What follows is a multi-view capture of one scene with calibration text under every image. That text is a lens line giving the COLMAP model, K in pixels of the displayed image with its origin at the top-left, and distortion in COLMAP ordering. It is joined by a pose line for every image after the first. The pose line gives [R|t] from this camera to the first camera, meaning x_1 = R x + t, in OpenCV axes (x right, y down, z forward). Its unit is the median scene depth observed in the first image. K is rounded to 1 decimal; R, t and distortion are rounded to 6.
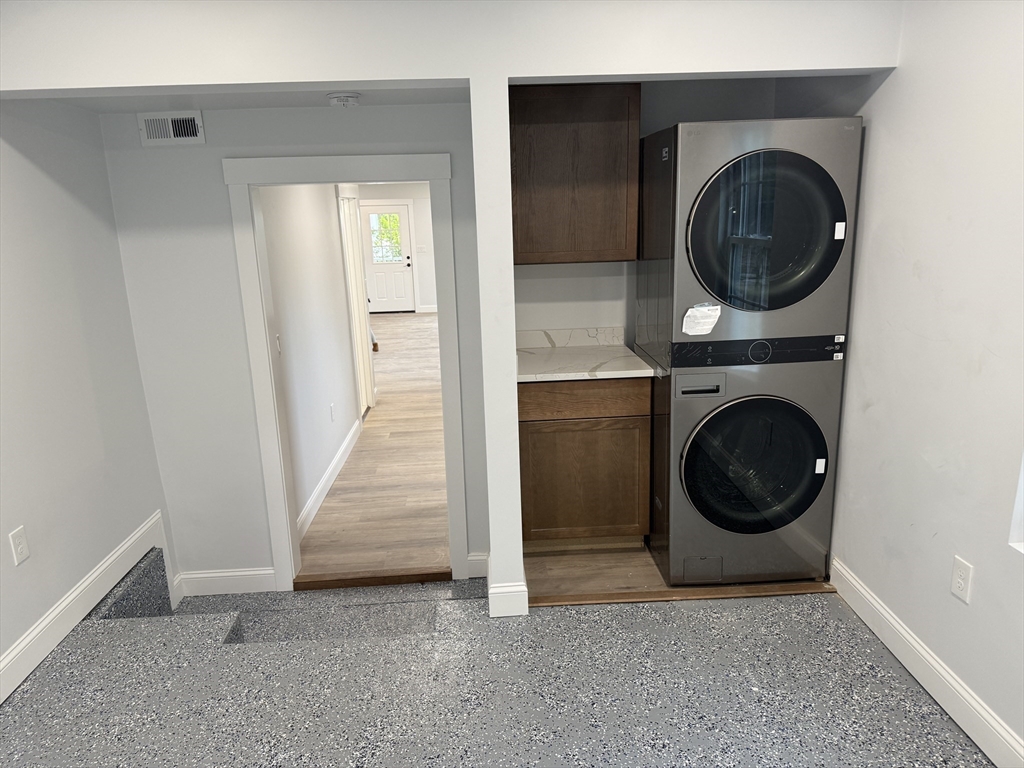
lens RADIAL K [[721.2, 0, 505.6], [0, 721.2, 383.0], [0, 0, 1]] dist [0.108437, -0.171860]
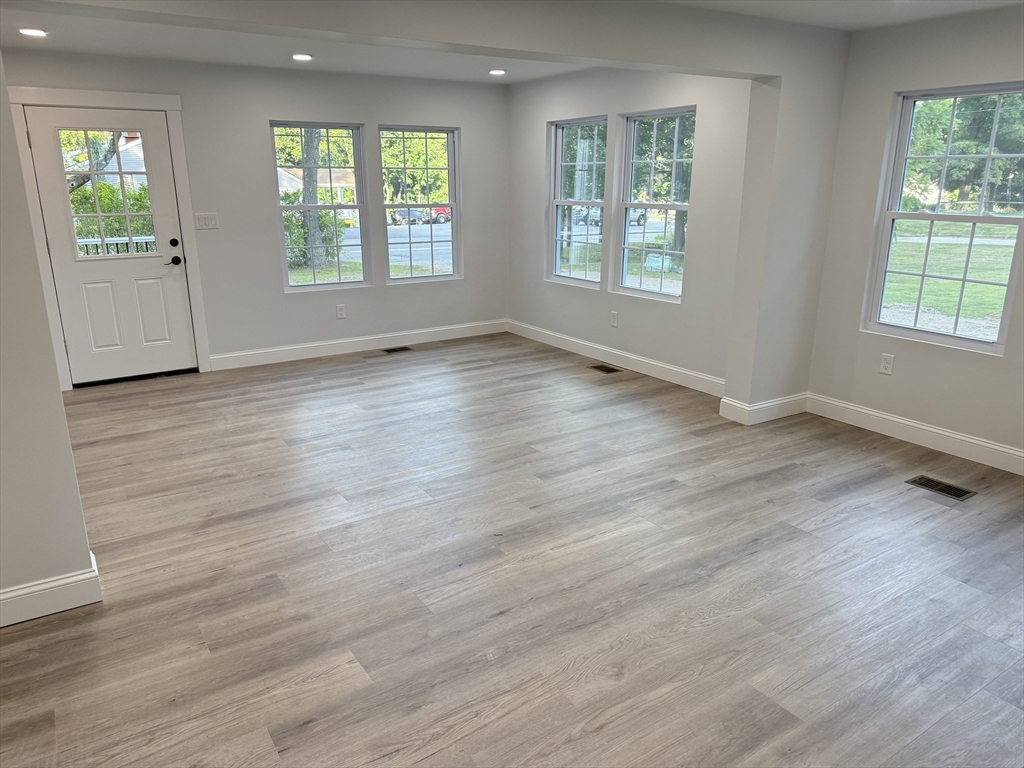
lens RADIAL K [[721.2, 0, 505.6], [0, 721.2, 383.0], [0, 0, 1]] dist [0.108437, -0.171860]
pose [[0.860272, -0.113729, 0.496988, -0.836651], [0.097575, 0.993510, 0.058452, -0.452224], [-0.500411, -0.001791, 0.865786, 2.484319]]
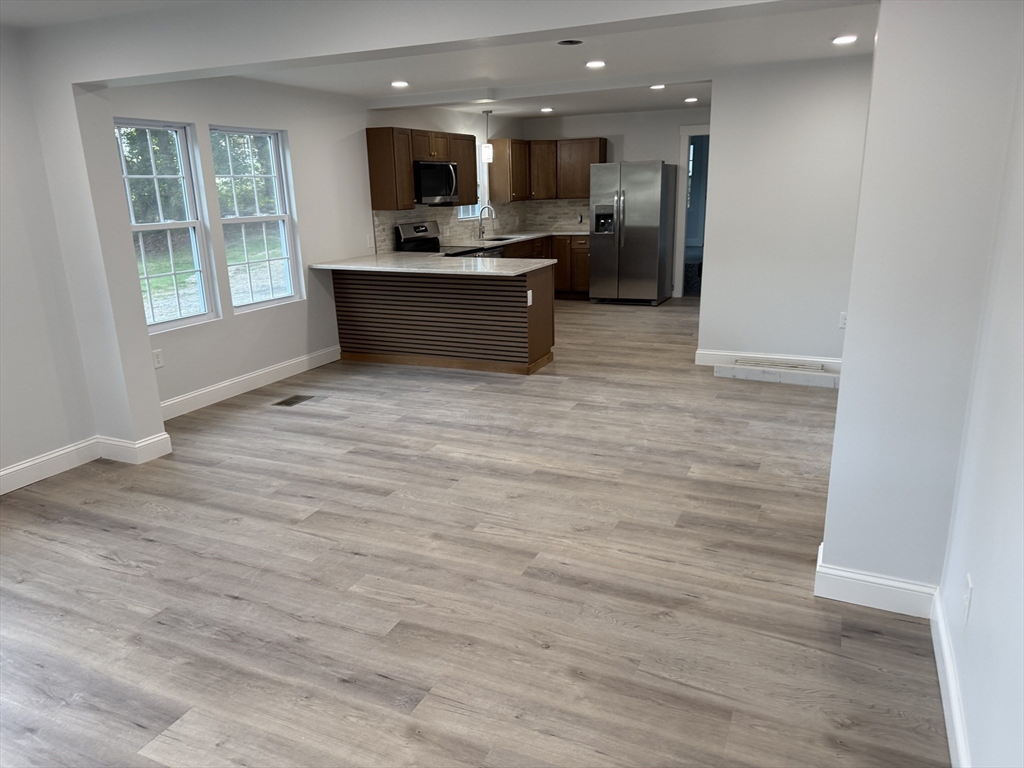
lens RADIAL K [[721.2, 0, 505.6], [0, 721.2, 383.0], [0, 0, 1]] dist [0.108437, -0.171860]
pose [[-0.888542, -0.071278, 0.453225, -0.900613], [0.156472, 0.881552, 0.445402, -0.897176], [-0.431288, 0.466675, -0.772143, 4.338480]]
